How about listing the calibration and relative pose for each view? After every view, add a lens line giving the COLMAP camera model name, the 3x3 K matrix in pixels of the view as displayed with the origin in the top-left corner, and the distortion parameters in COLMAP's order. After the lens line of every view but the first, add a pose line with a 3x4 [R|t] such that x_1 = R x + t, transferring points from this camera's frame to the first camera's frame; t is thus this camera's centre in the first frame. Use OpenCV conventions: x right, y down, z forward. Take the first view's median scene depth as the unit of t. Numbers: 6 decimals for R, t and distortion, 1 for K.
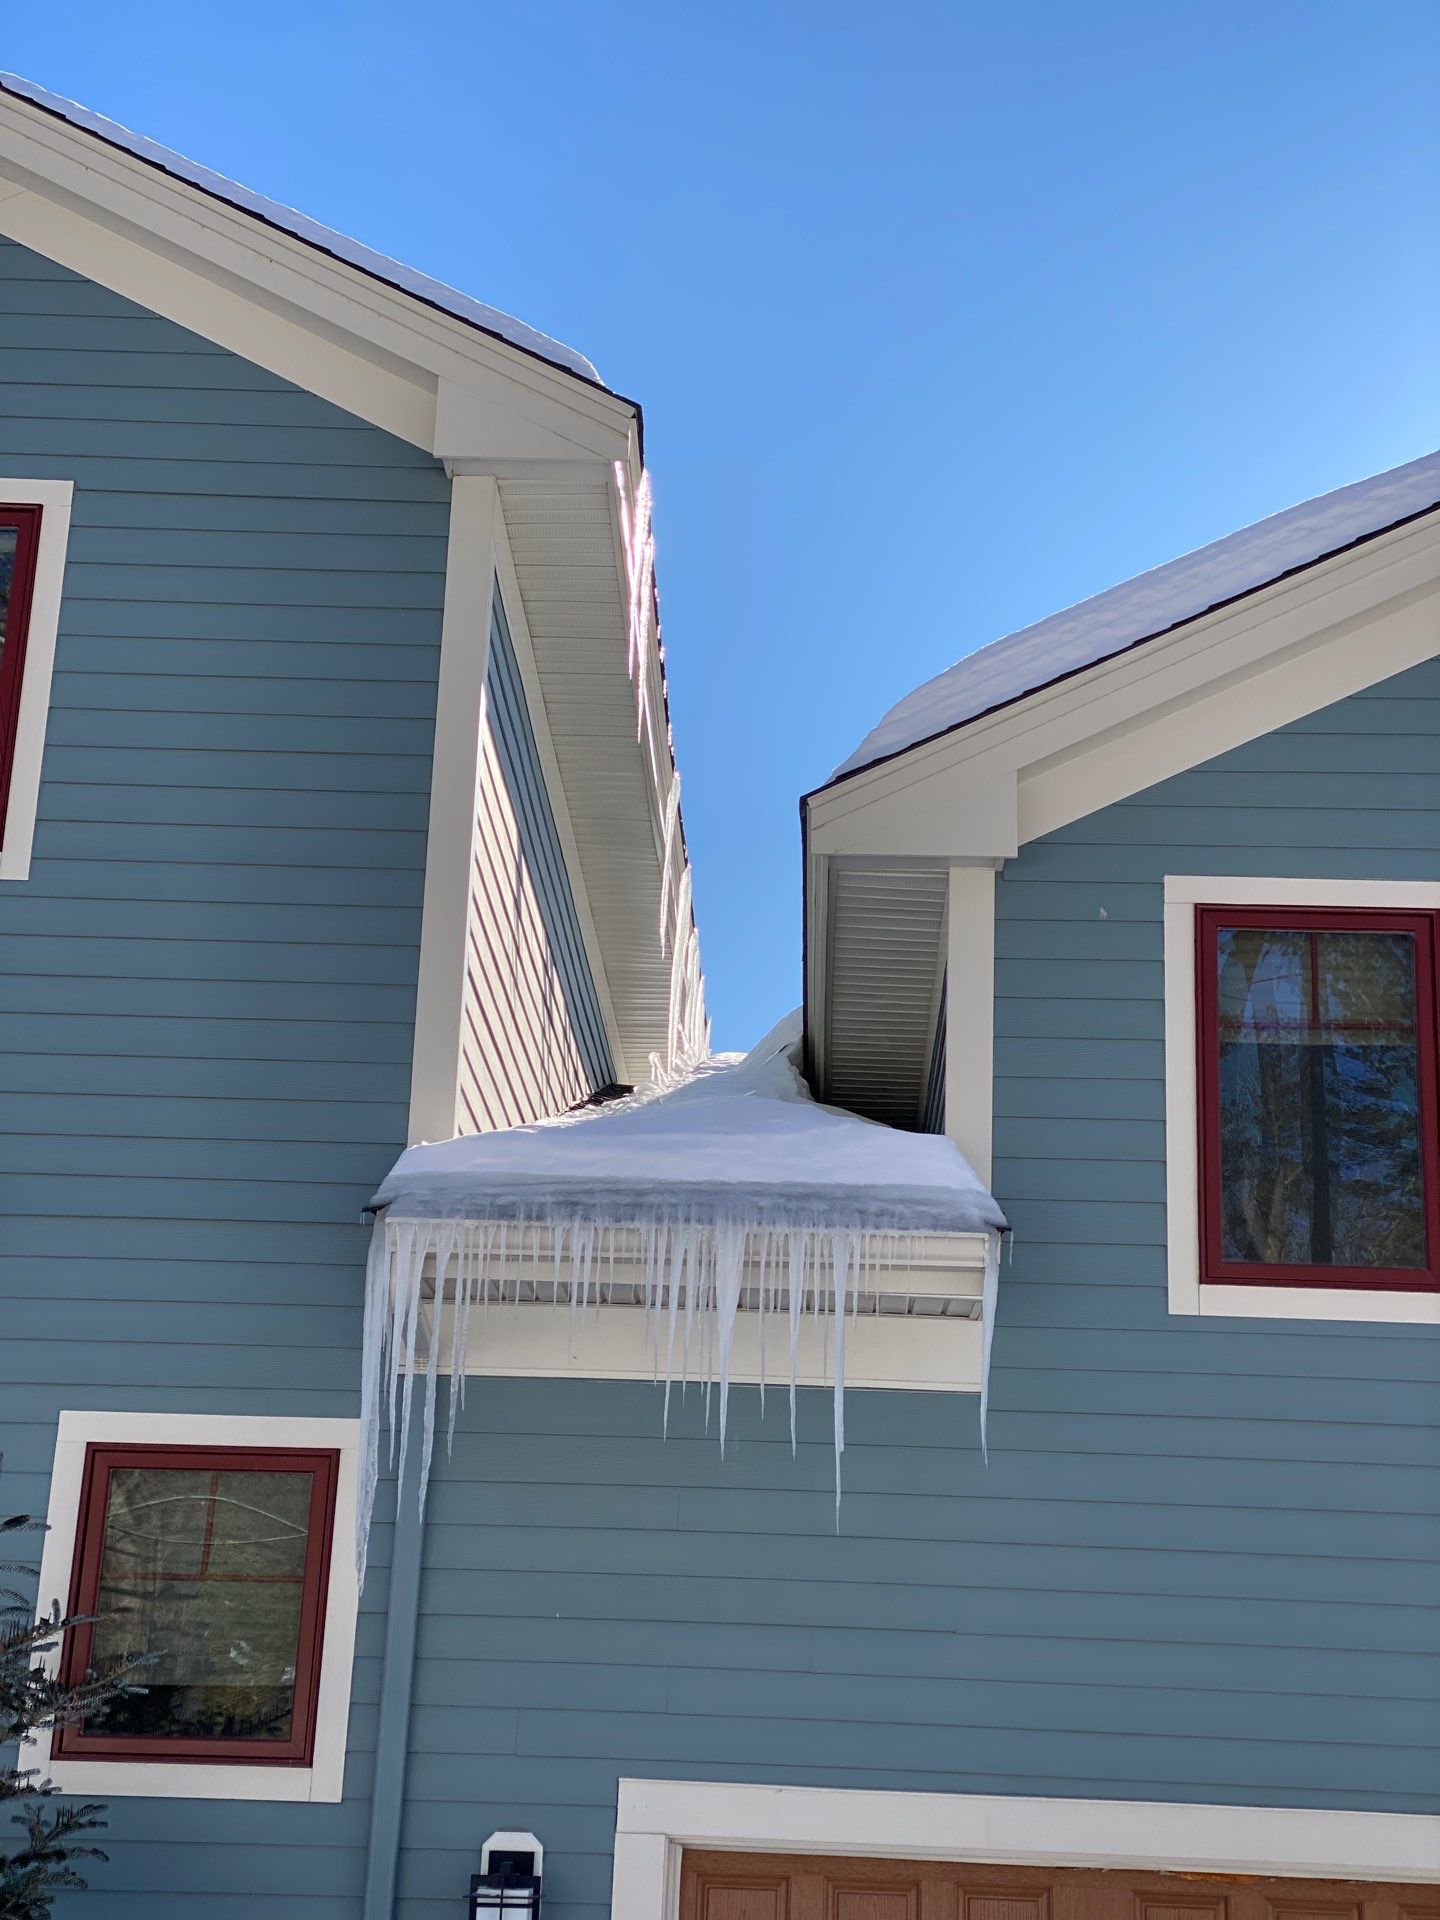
lens RADIAL K [[2984.4, 0, 720.1], [0, 2984.4, 957.3], [0, 0, 1]] dist [-0.143478, 0.000000]
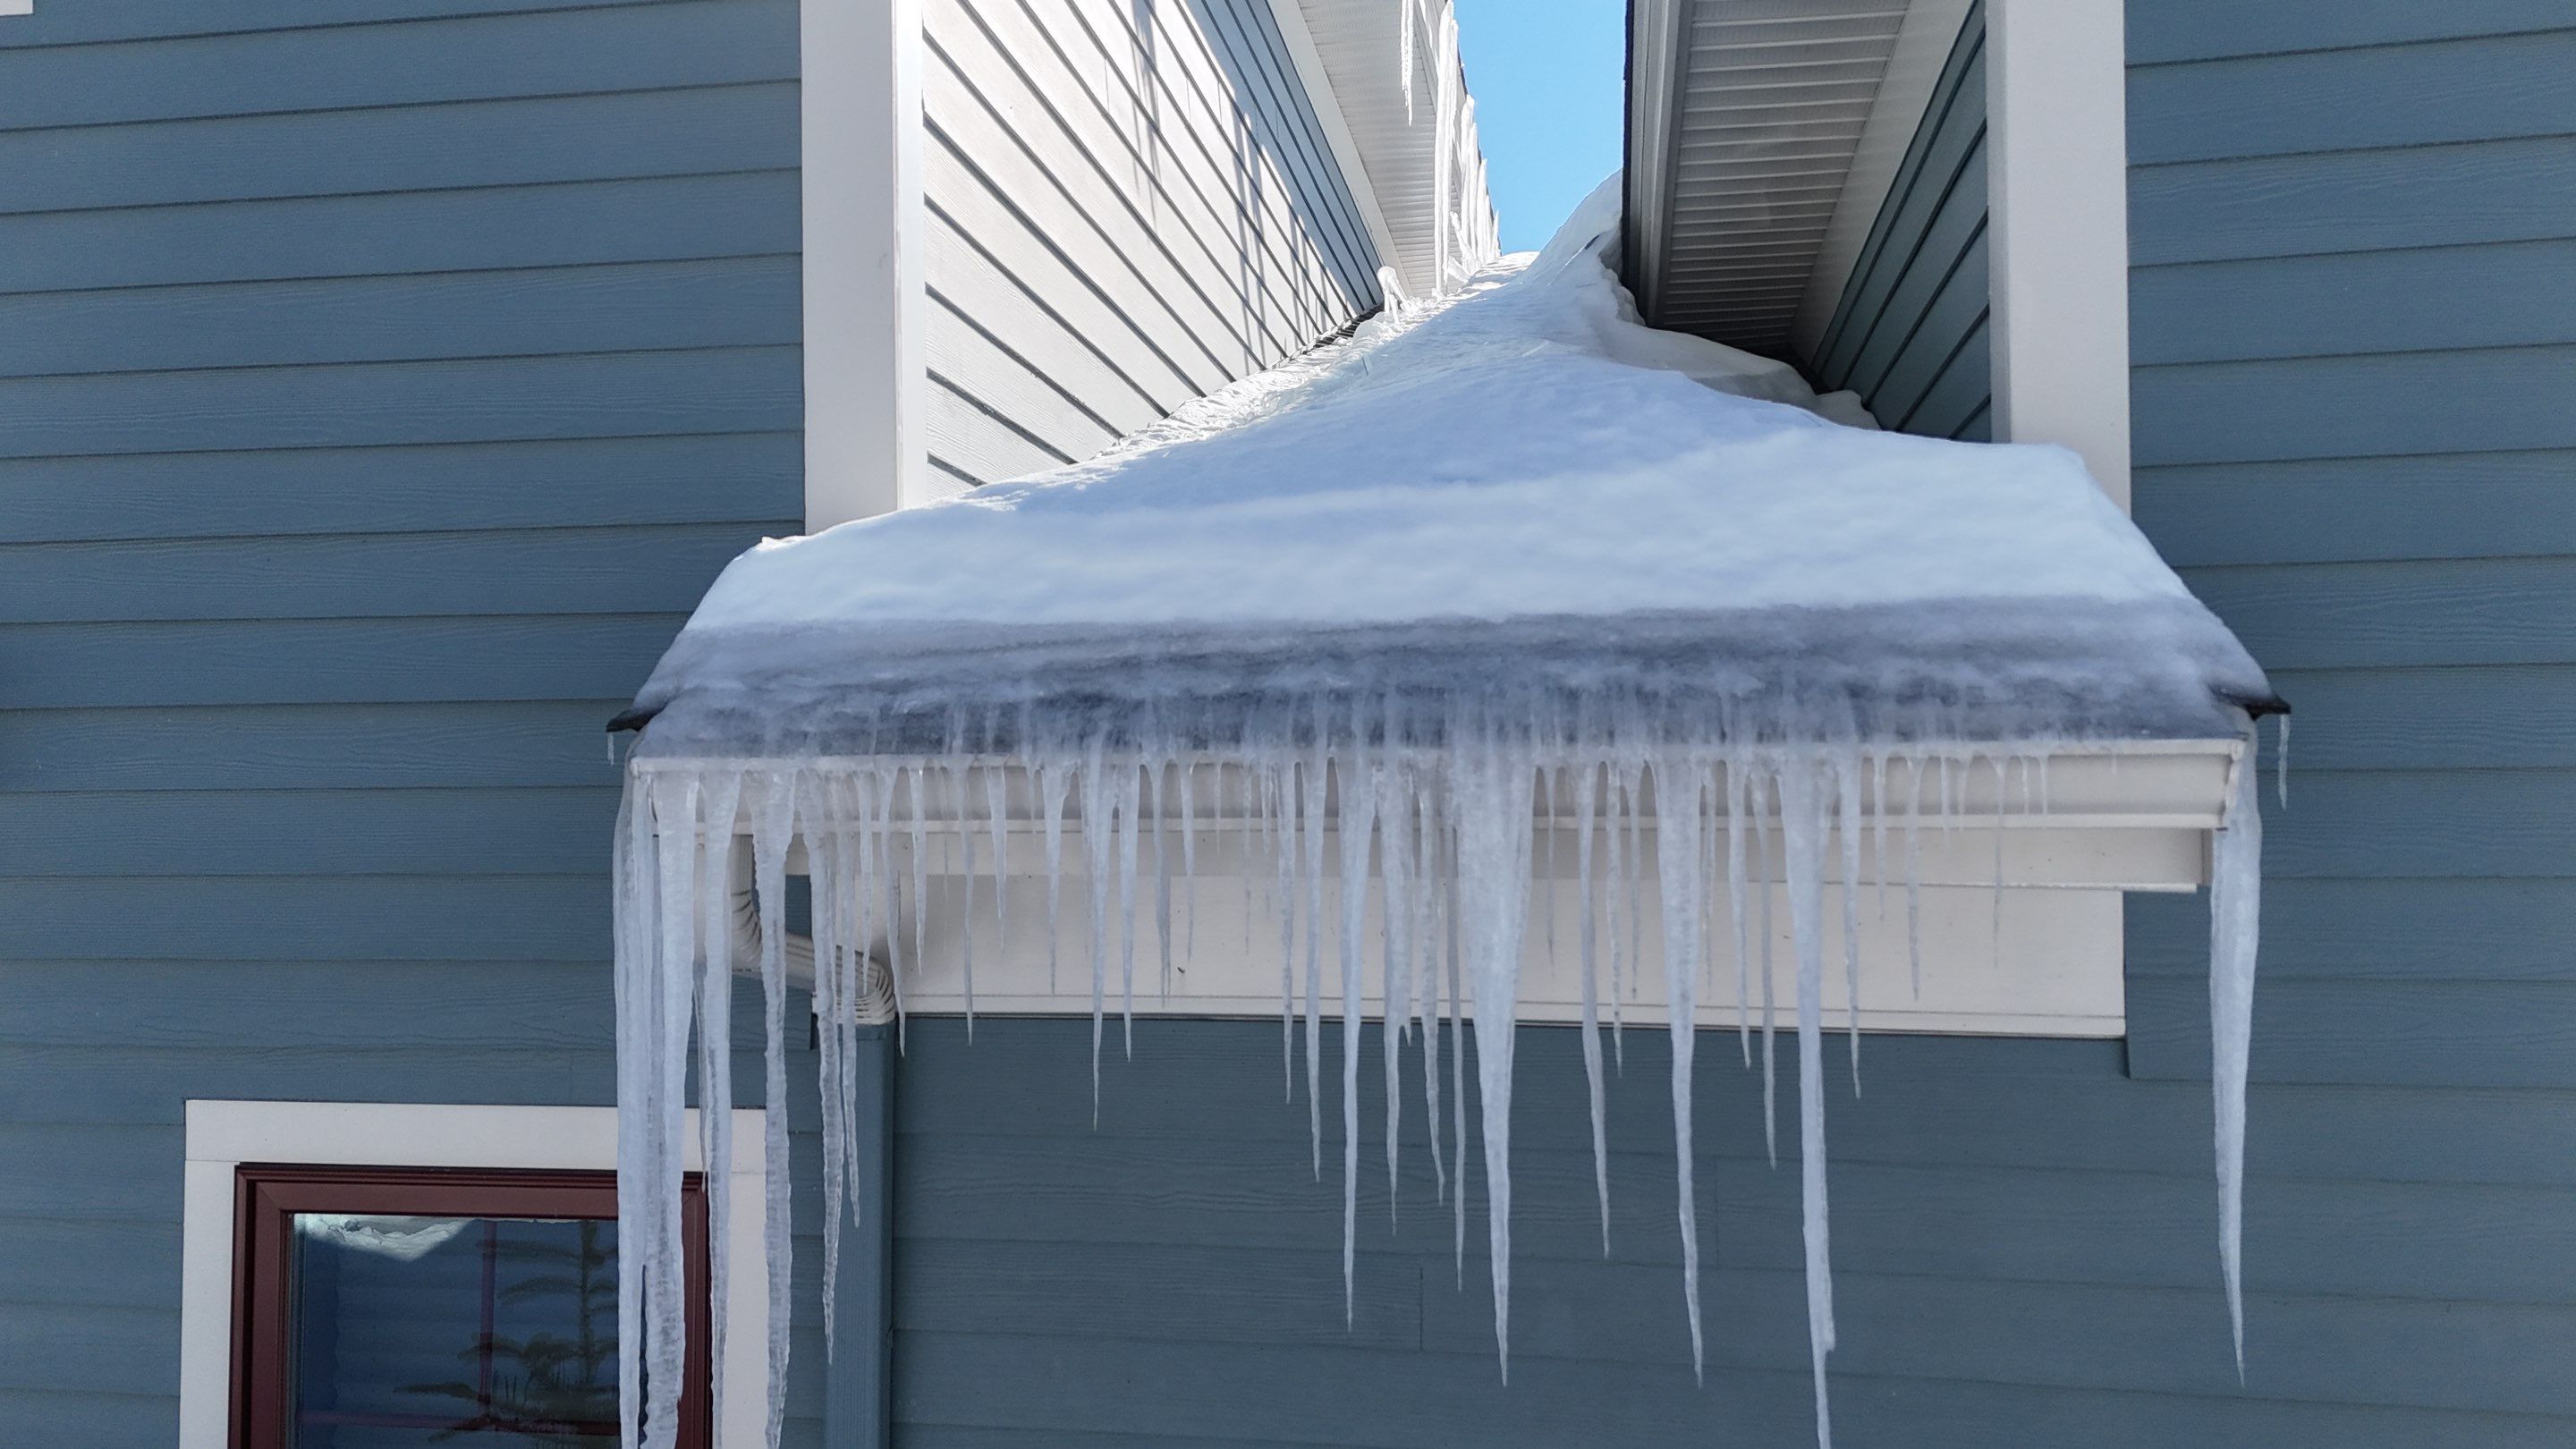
lens RADIAL K [[1985.0, 0, 1280.6], [0, 1985.0, 729.8], [0, 0, 1]] dist [0.069652, -0.017906]
pose [[0.989421, -0.050564, -0.135974, 0.011012], [0.084315, 0.963165, 0.255350, 0.022135], [0.118054, -0.264113, 0.957239, 0.754960]]
